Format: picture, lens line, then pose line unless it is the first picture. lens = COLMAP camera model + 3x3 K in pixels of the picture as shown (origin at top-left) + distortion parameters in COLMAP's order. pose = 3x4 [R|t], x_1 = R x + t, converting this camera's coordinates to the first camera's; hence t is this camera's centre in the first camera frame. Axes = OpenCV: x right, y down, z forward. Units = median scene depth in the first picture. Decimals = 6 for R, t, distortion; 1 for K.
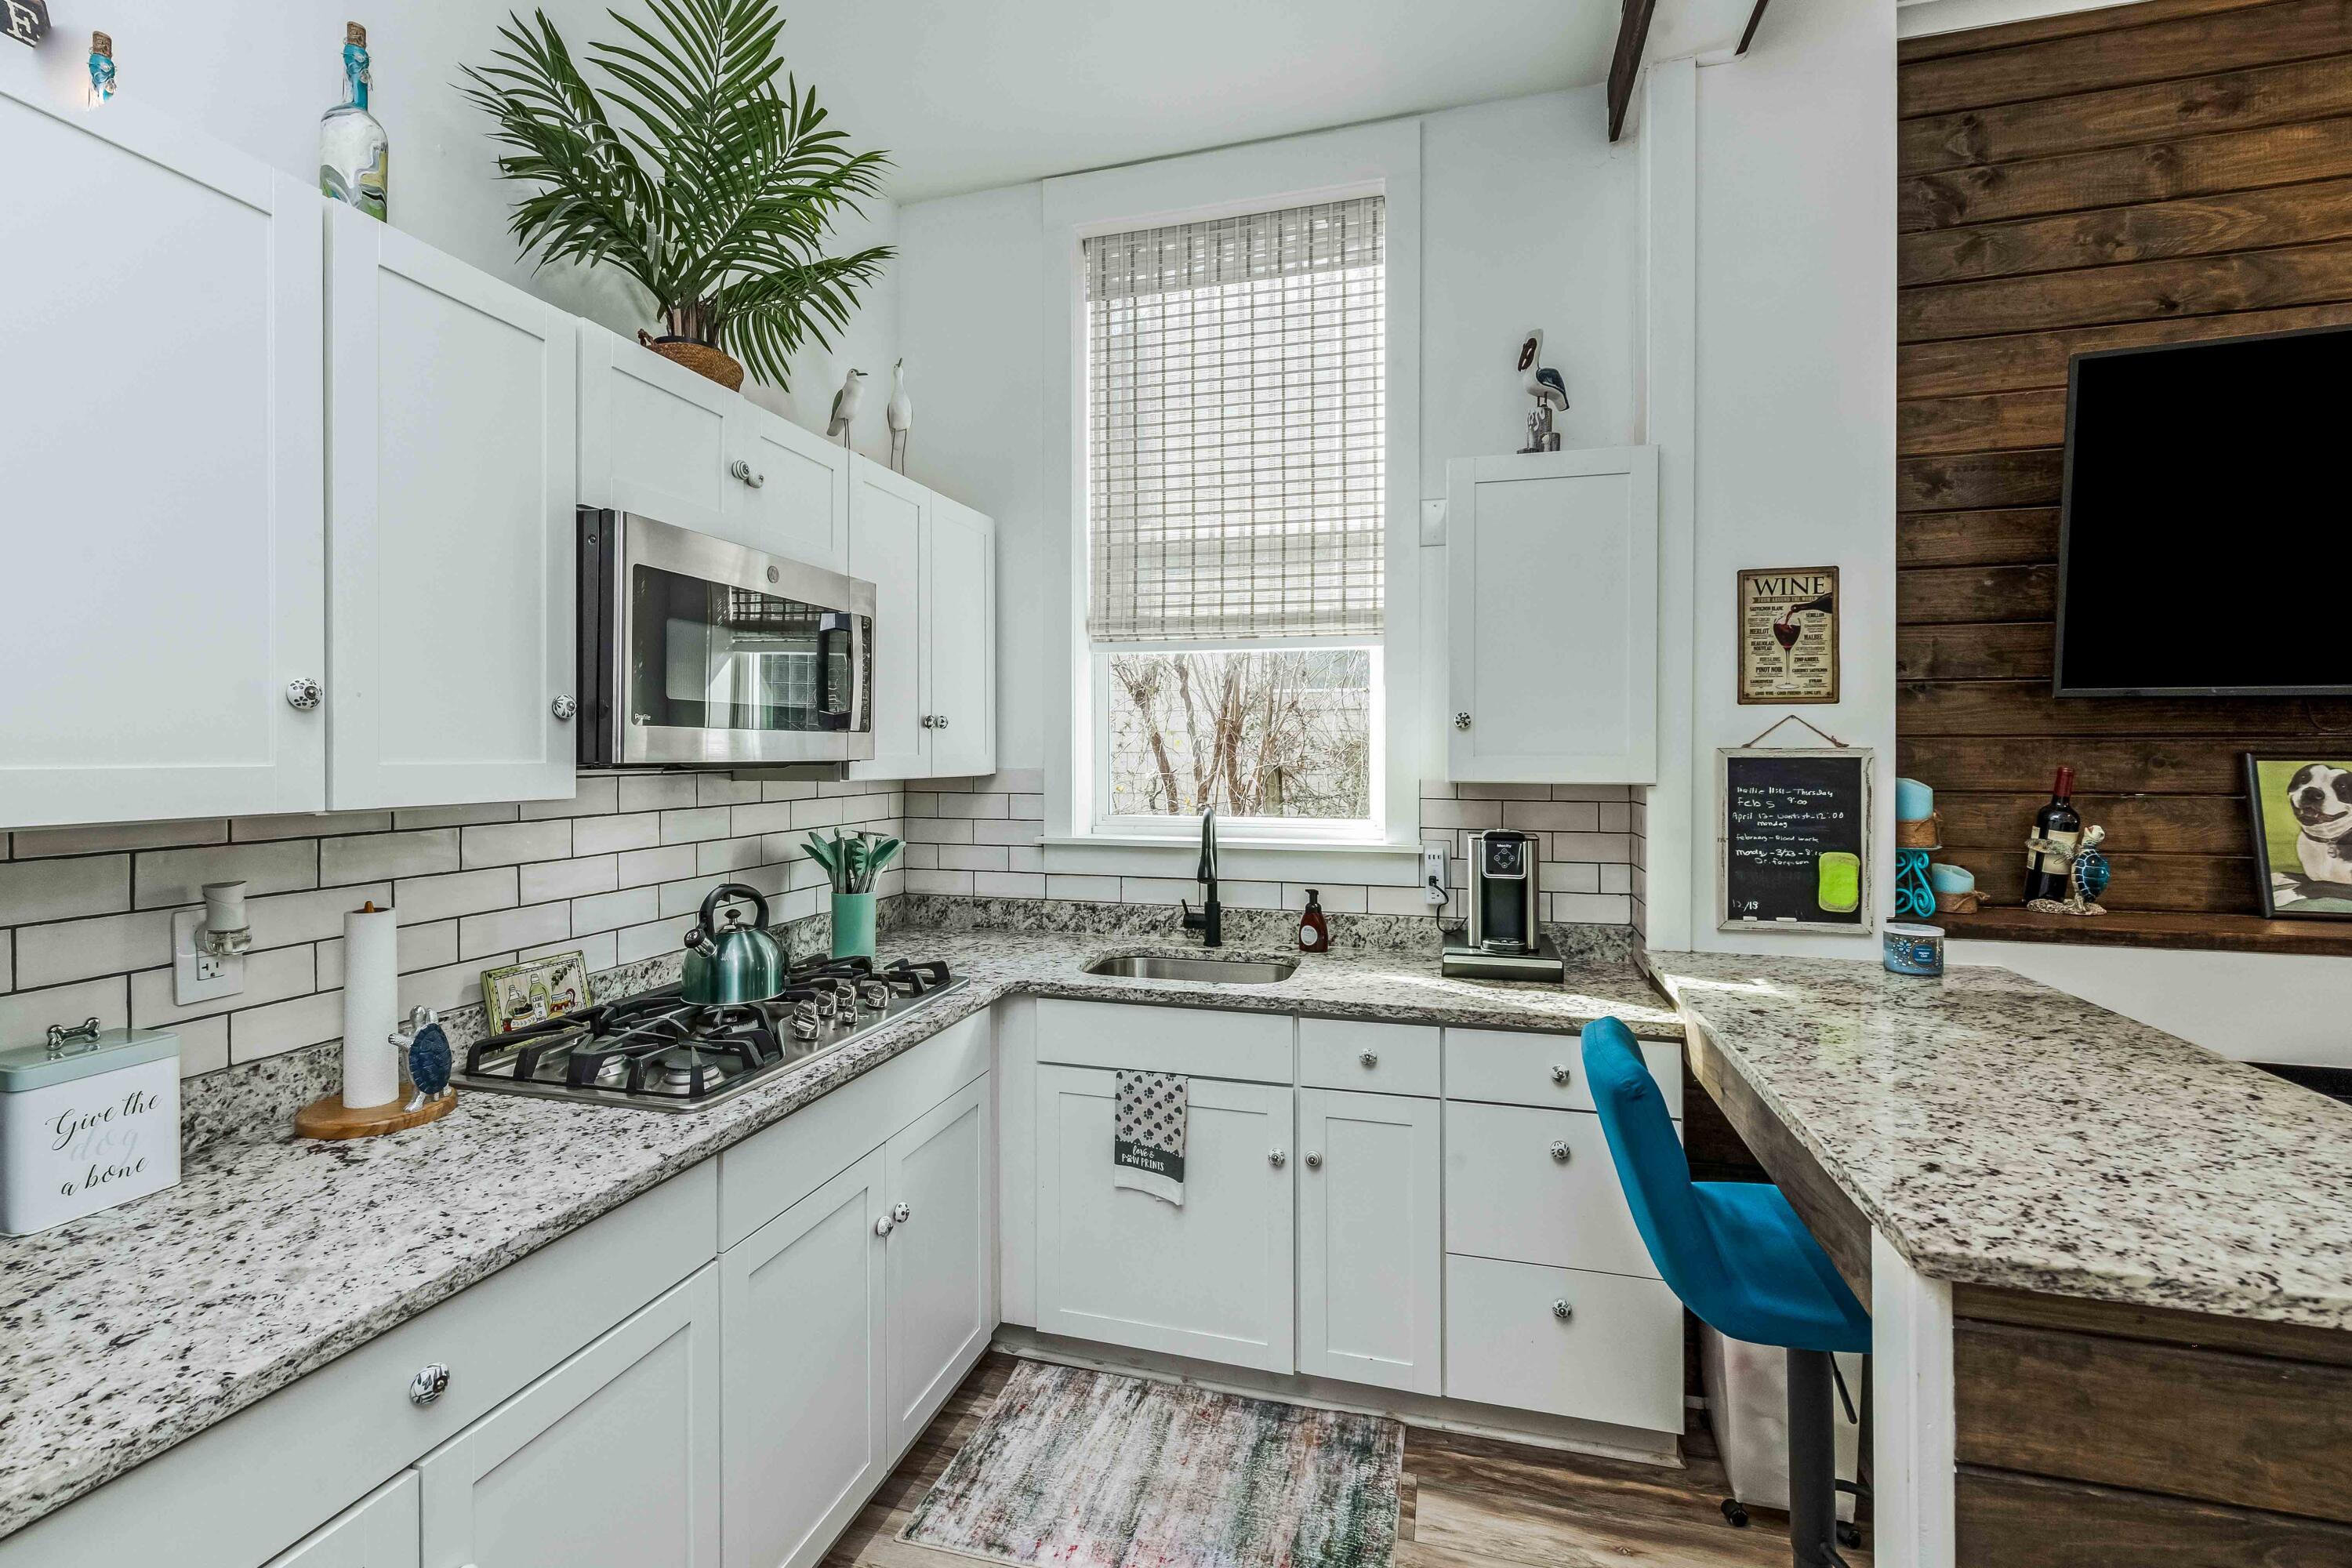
lens RADIAL K [[1084.9, 0, 1158.2], [0, 1084.9, 760.5], [0, 0, 1]] dist [0.001093, 0.000811]
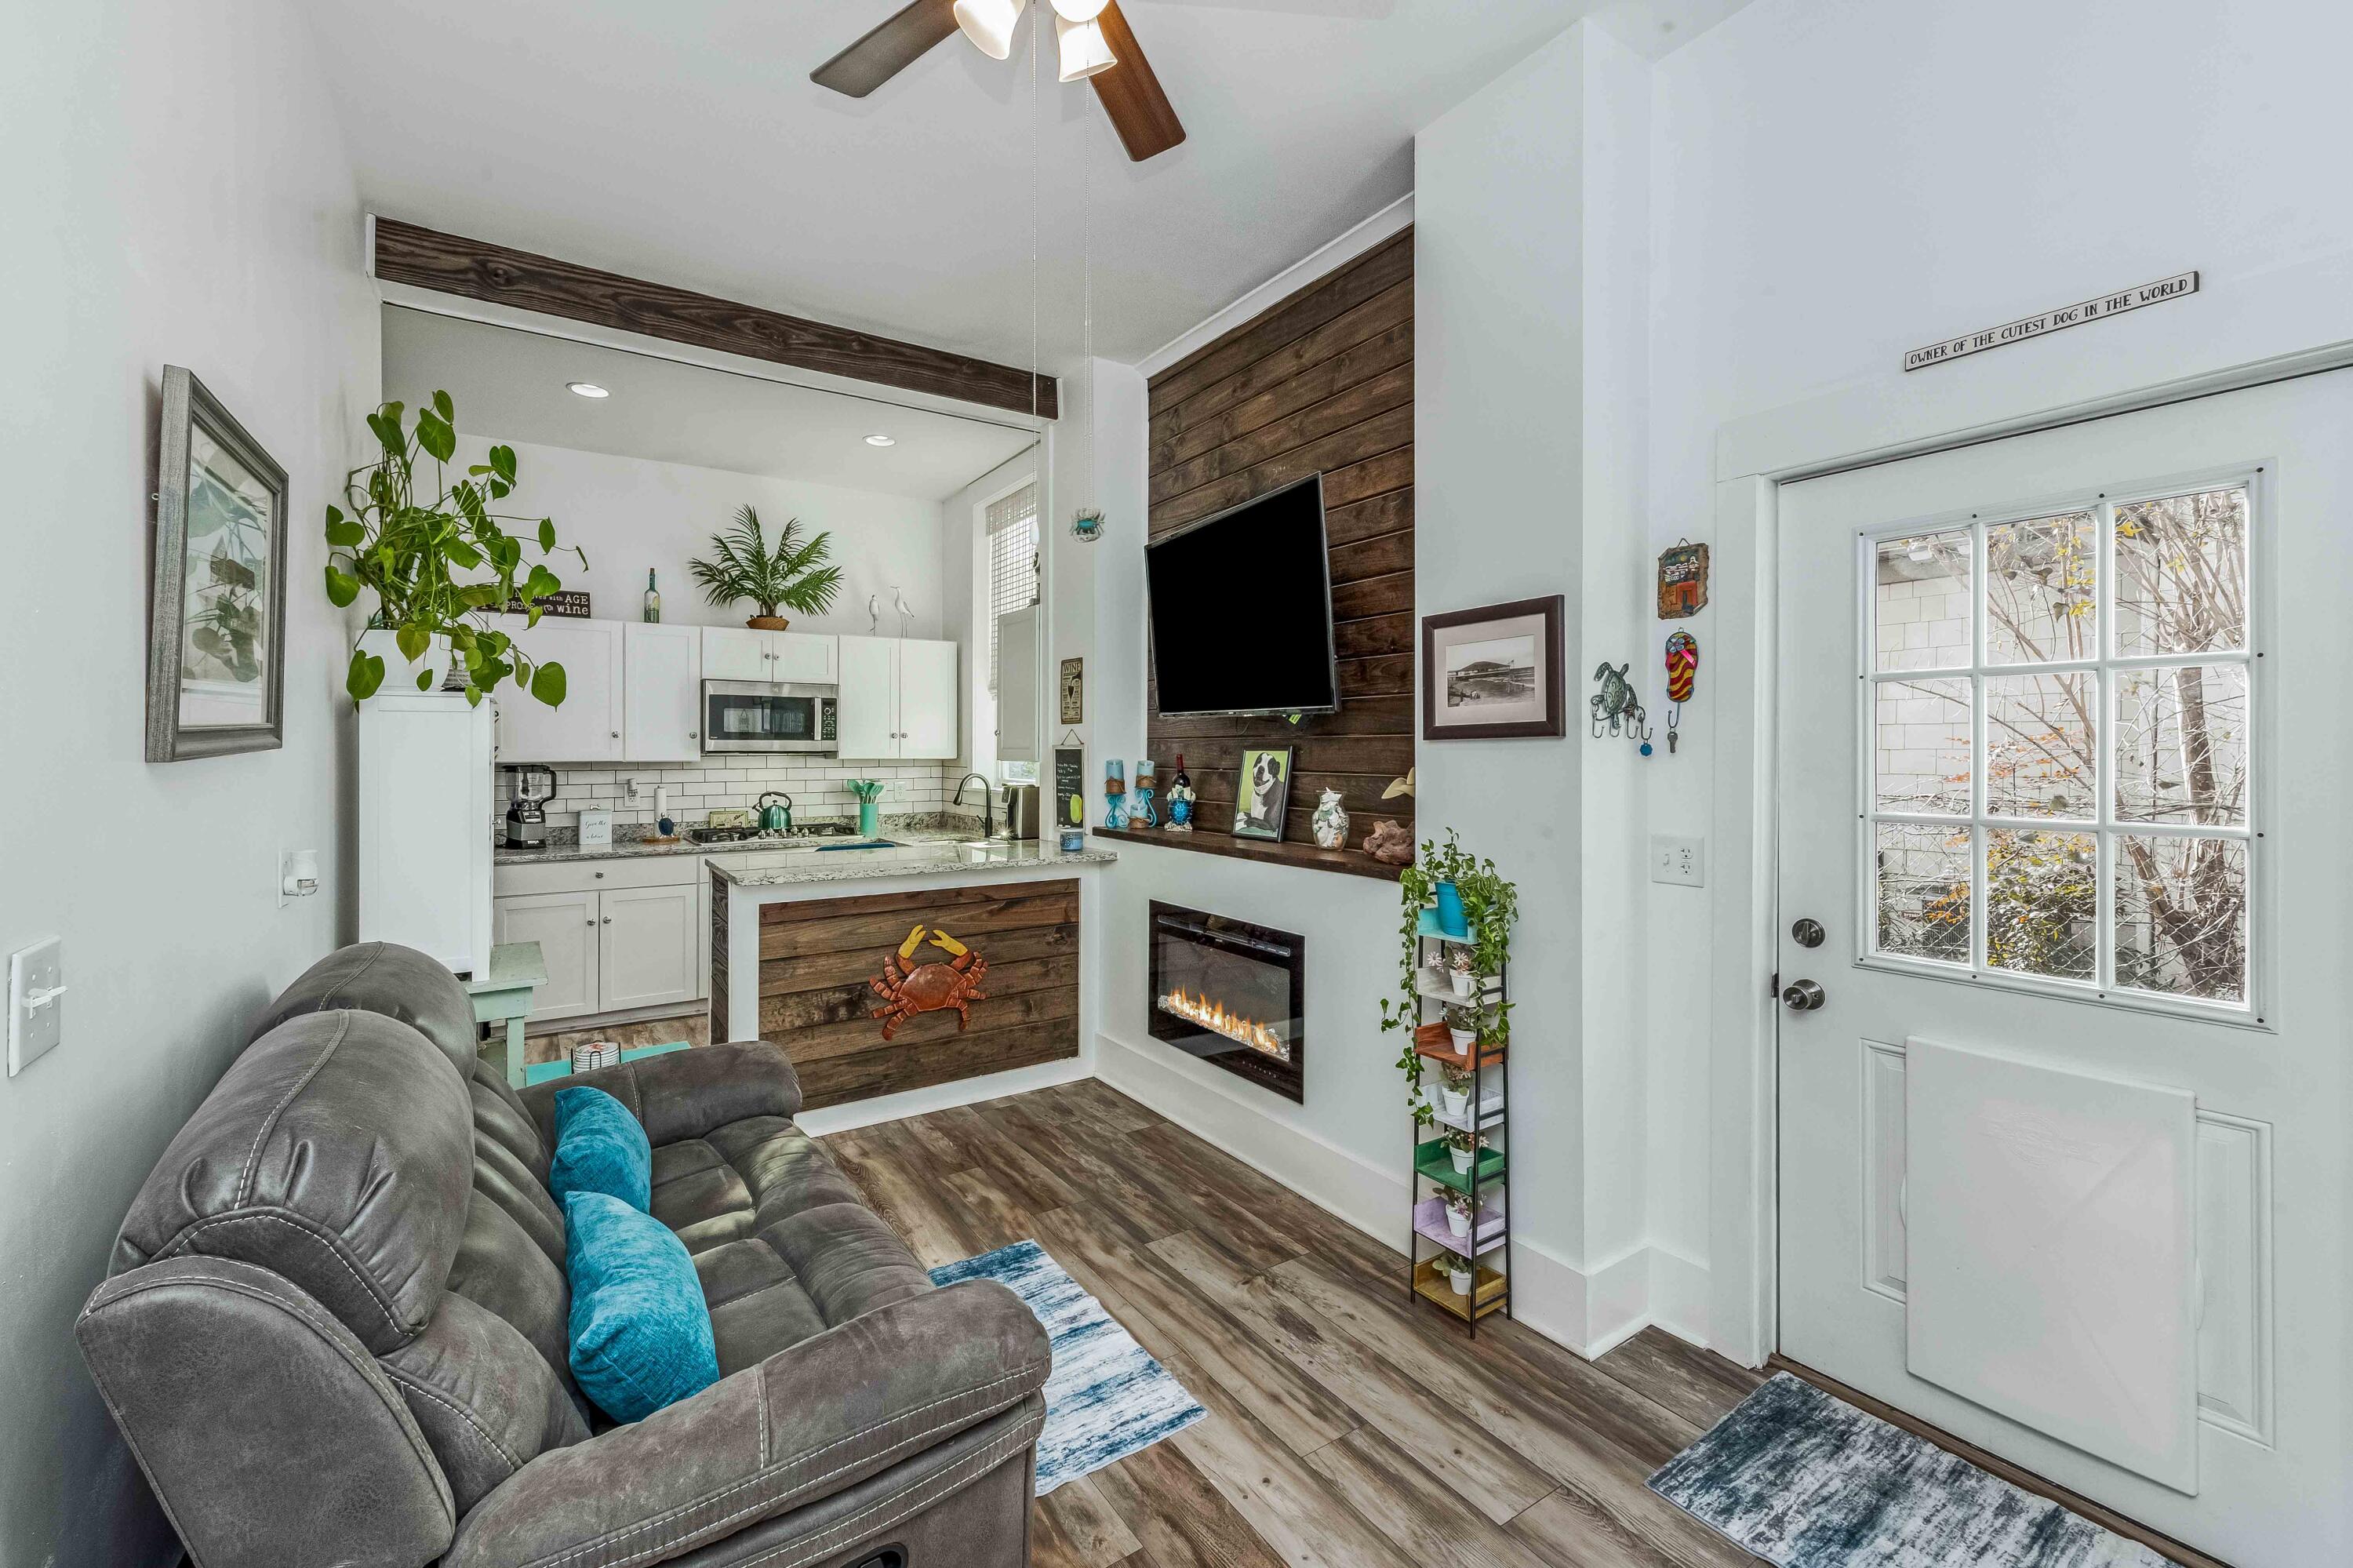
lens RADIAL K [[952.9, 0, 1197.3], [0, 952.9, 748.4], [0, 0, 1]] dist [0.000076, 0.000003]
pose [[0.769927, -0.001915, -0.638129, 1.965837], [-0.003121, 0.999972, -0.006766, 0.007438], [0.638124, 0.007201, 0.769900, -0.264218]]
